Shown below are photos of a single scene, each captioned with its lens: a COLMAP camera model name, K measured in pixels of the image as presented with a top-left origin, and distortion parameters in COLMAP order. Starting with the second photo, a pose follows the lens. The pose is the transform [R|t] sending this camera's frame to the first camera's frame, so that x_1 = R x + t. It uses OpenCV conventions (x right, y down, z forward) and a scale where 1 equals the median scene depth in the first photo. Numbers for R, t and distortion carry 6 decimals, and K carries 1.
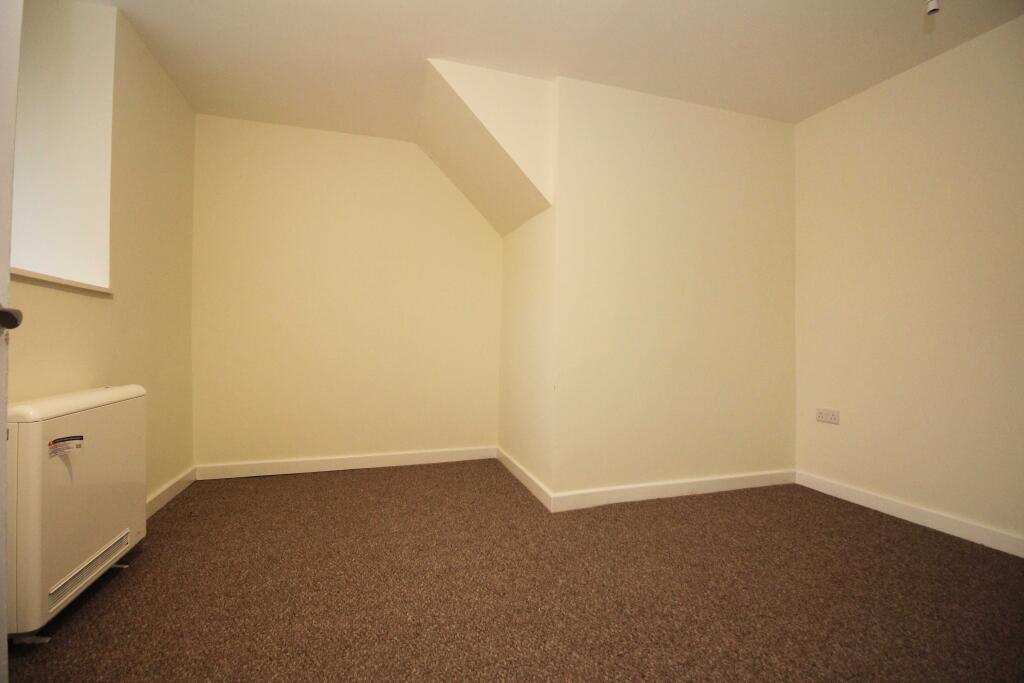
lens RADIAL K [[467.7, 0, 518.0], [0, 467.7, 335.6], [0, 0, 1]] dist [-0.017268, -0.001221]
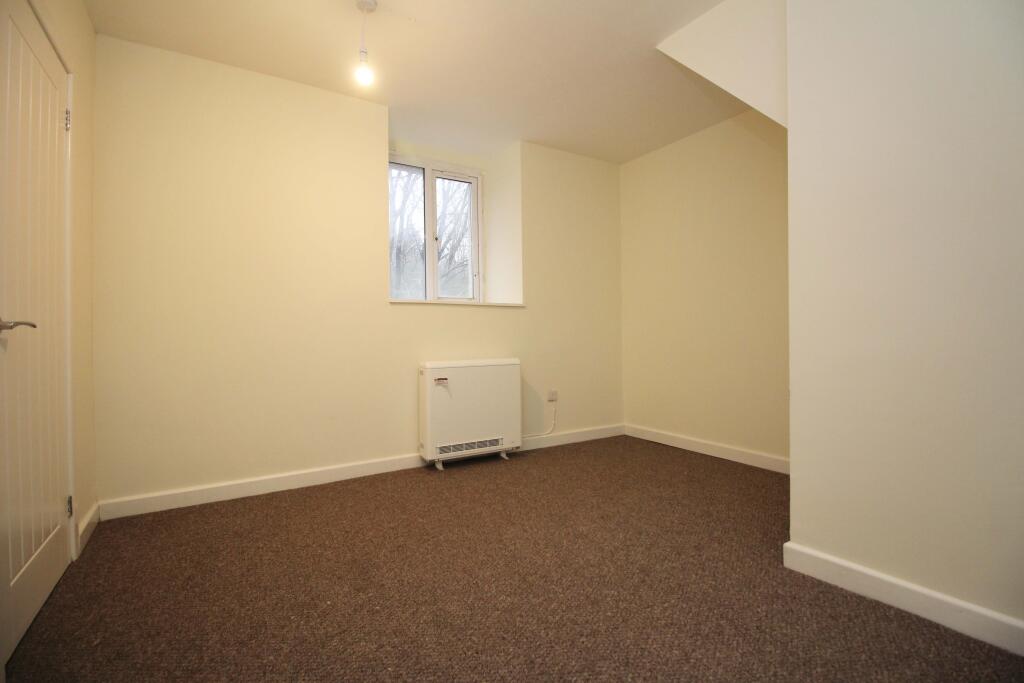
lens RADIAL K [[467.7, 0, 518.0], [0, 467.7, 335.6], [0, 0, 1]] dist [-0.017268, -0.001221]
pose [[0.244694, -0.001401, -0.969599, 0.828095], [0.022032, 0.999749, 0.004116, 0.013131], [0.969350, -0.022369, 0.244663, 0.537392]]
